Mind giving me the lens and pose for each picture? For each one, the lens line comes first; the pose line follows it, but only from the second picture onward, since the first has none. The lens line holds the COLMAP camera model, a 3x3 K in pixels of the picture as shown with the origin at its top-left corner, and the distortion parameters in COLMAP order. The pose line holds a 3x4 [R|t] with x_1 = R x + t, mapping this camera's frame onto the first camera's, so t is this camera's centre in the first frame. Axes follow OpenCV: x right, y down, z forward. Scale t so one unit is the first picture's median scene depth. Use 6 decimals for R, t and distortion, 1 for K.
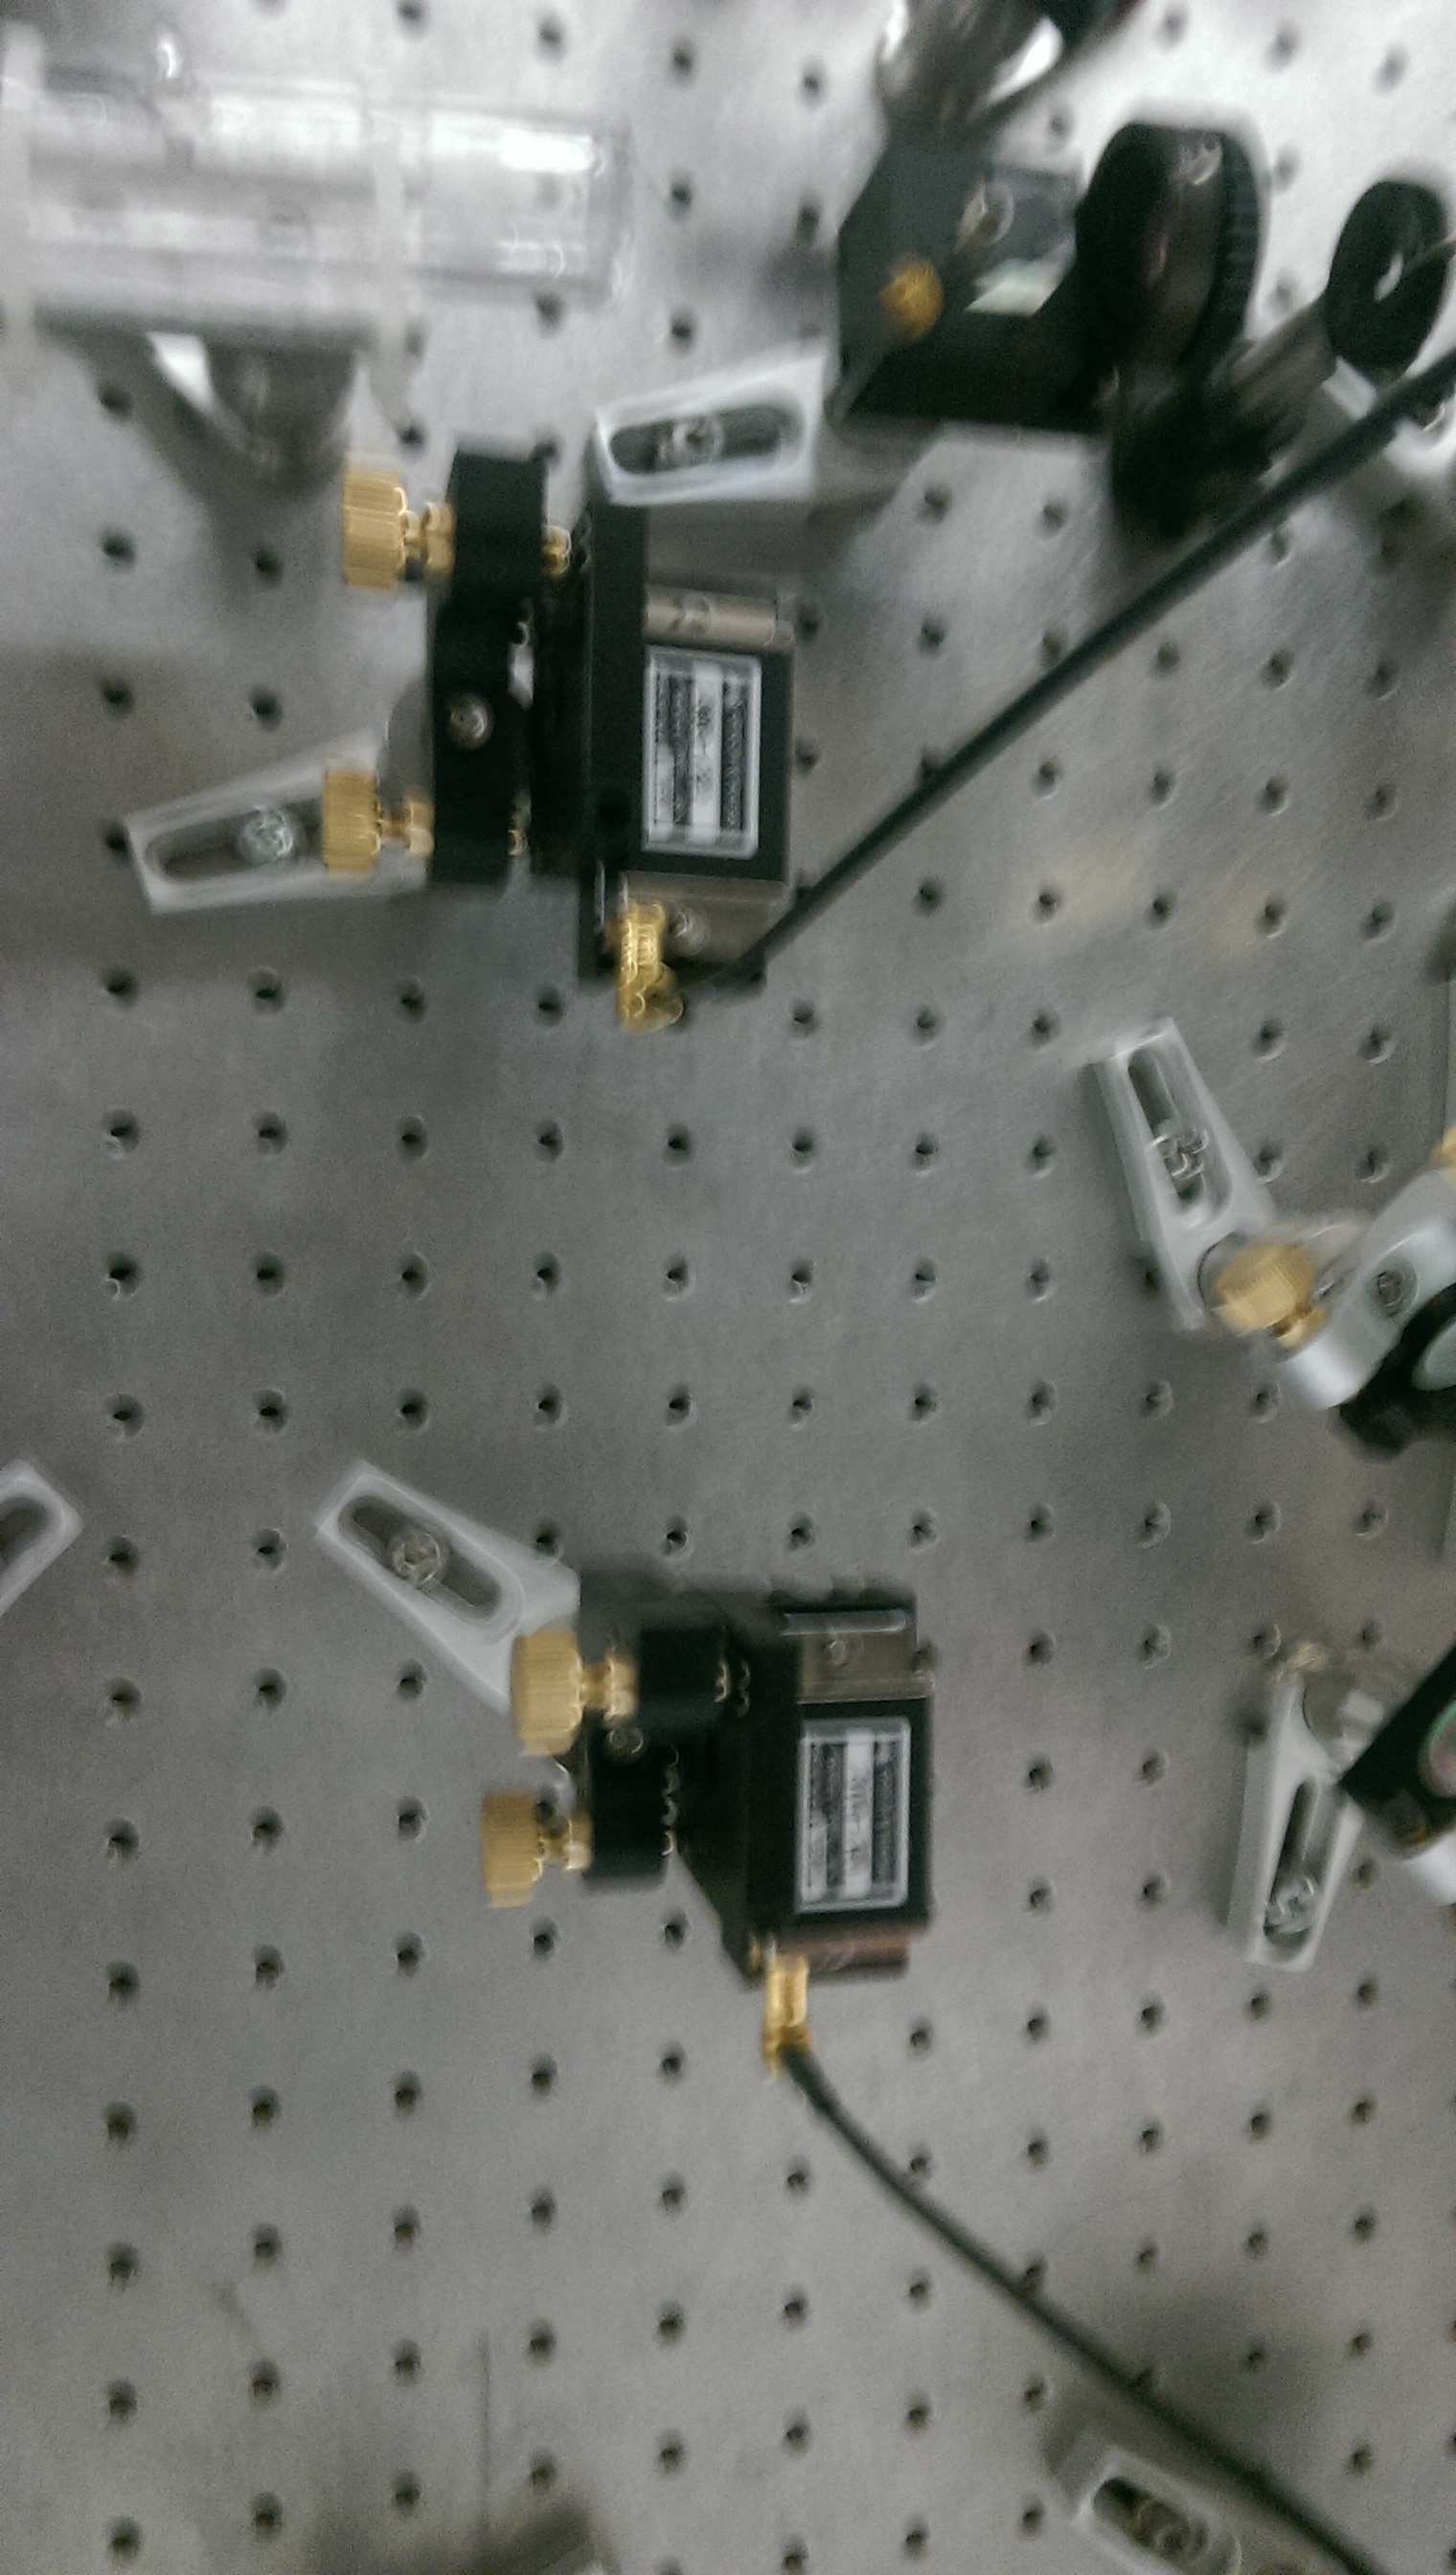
lens RADIAL K [[1889.4, 0, 728.0], [0, 1889.4, 1287.5], [0, 0, 1]] dist [0.137546, -0.176588]
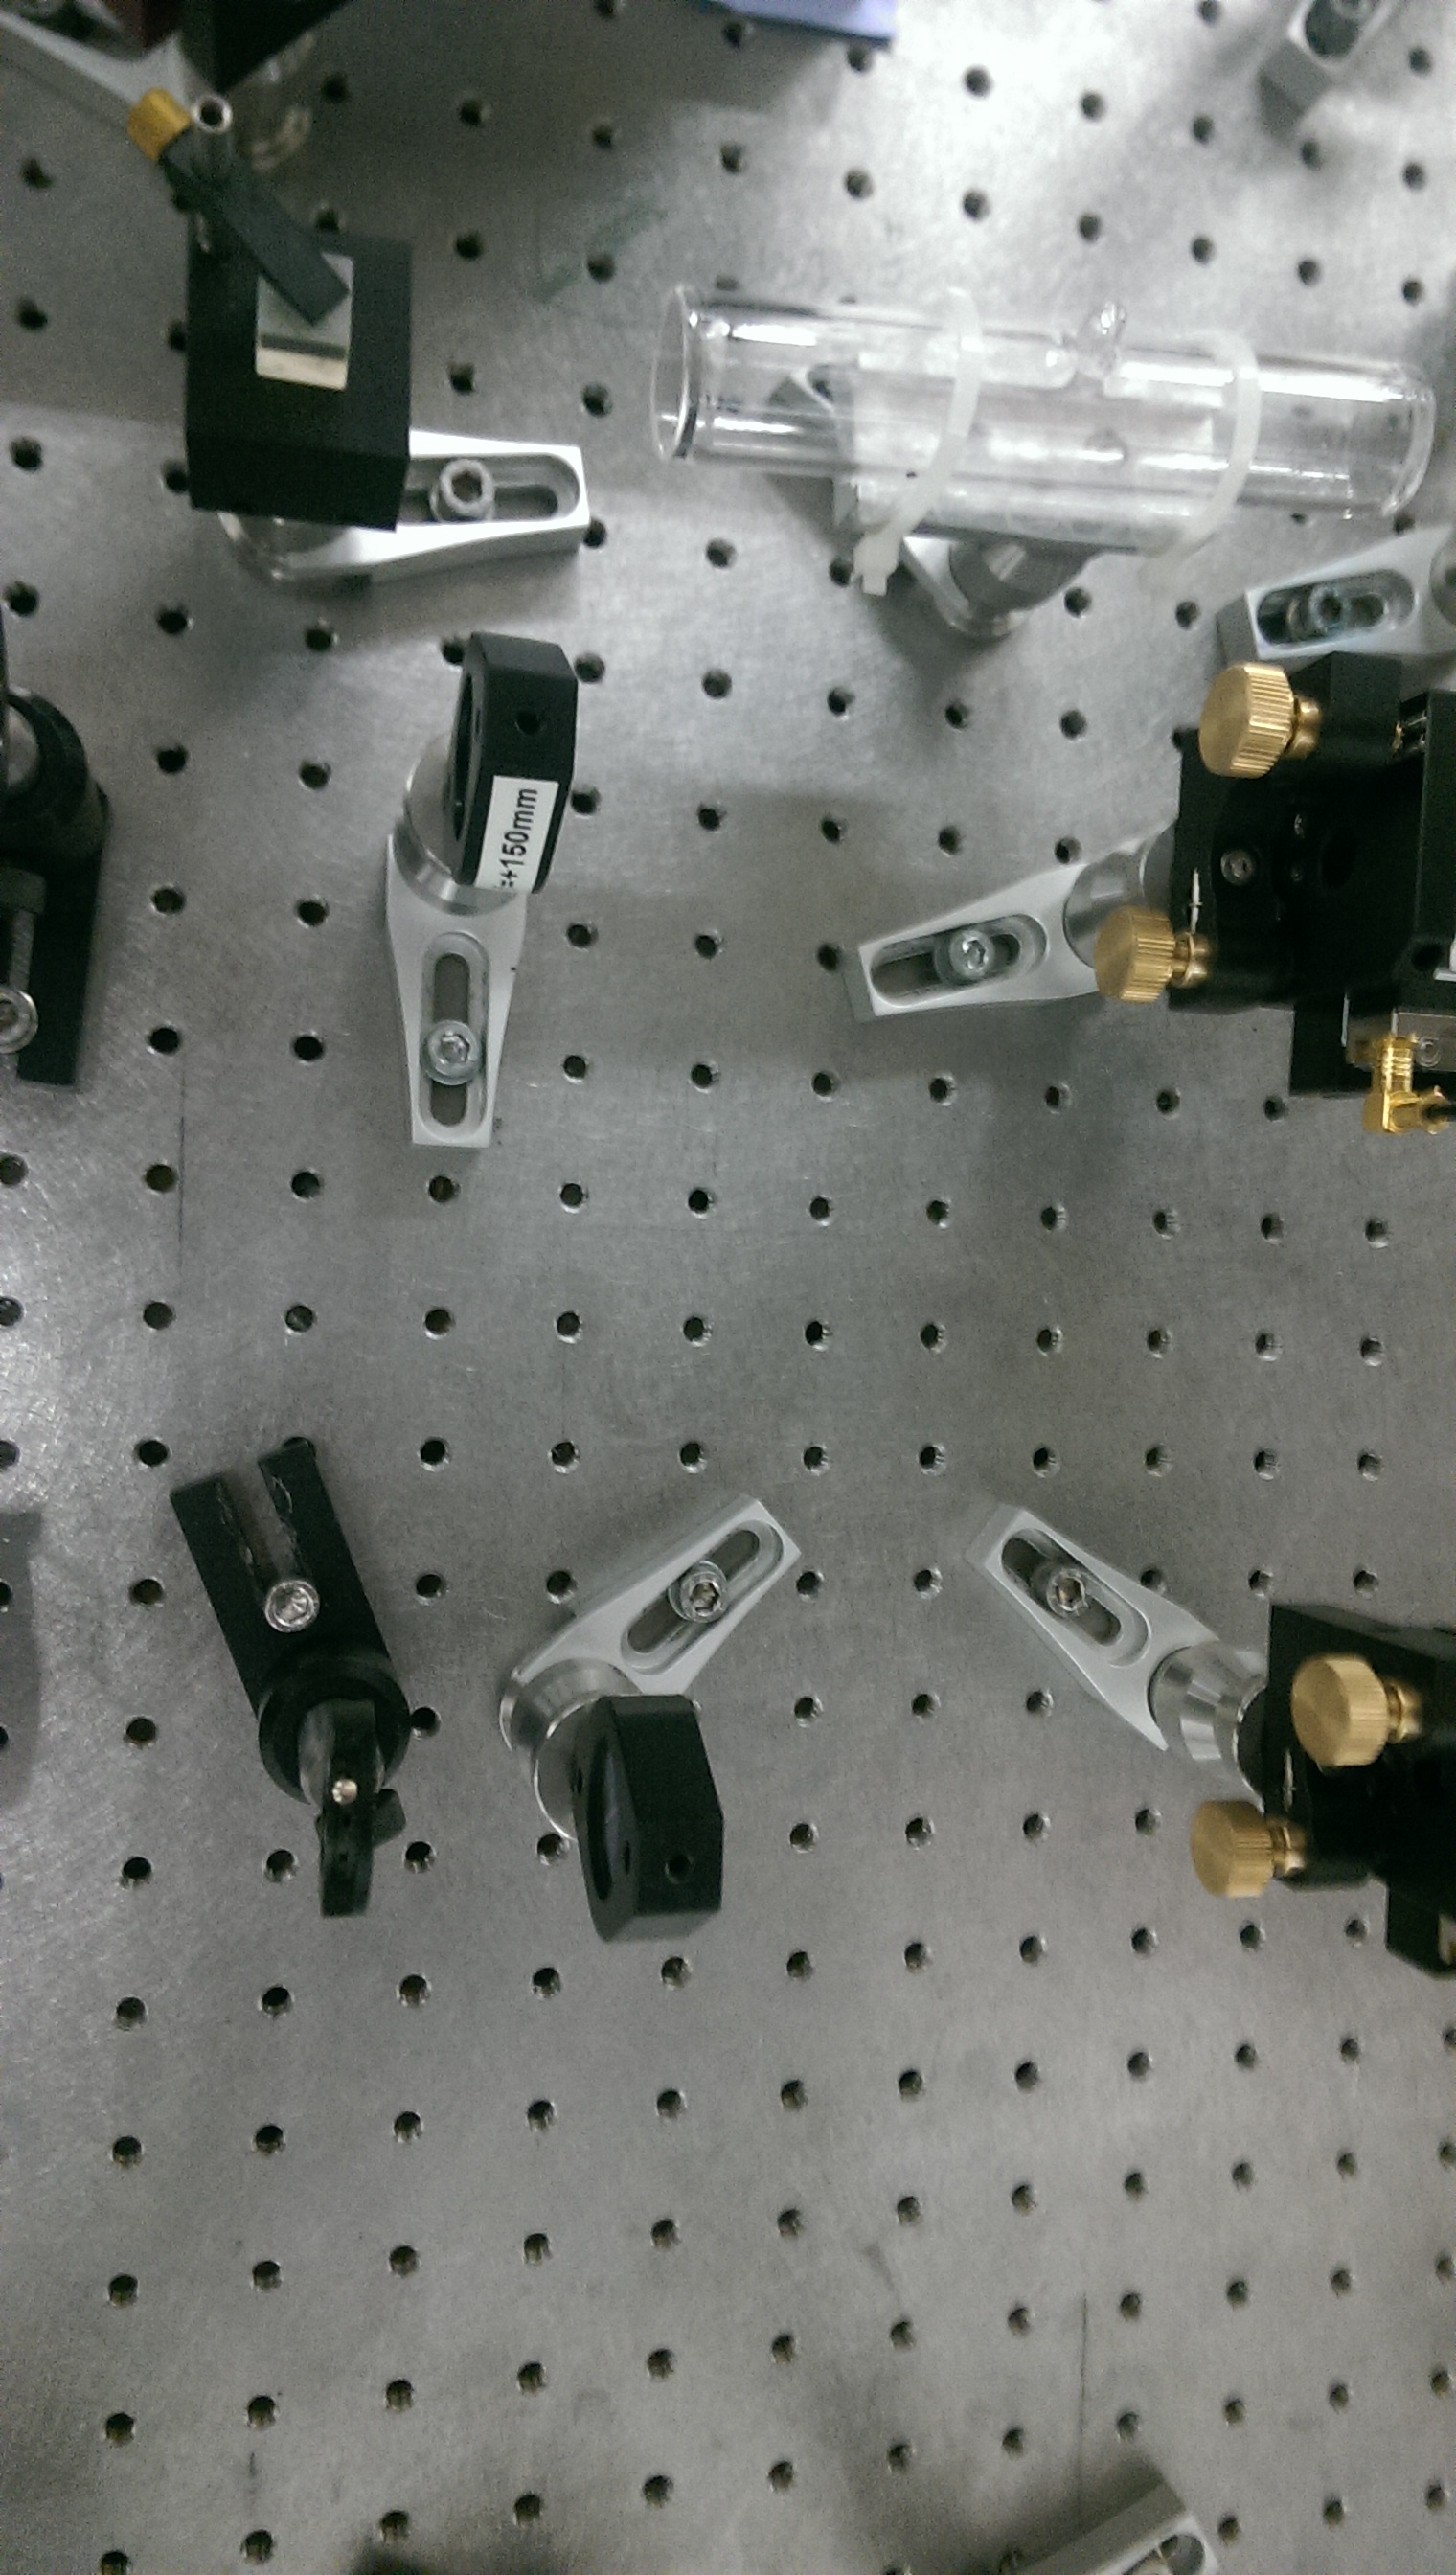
lens RADIAL K [[1889.4, 0, 728.0], [0, 1889.4, 1287.5], [0, 0, 1]] dist [0.137546, -0.176588]
pose [[0.999652, 0.023214, -0.012507, -0.345212], [-0.023315, 0.999696, -0.008010, -0.023602], [0.012318, 0.008299, 0.999890, -0.124391]]
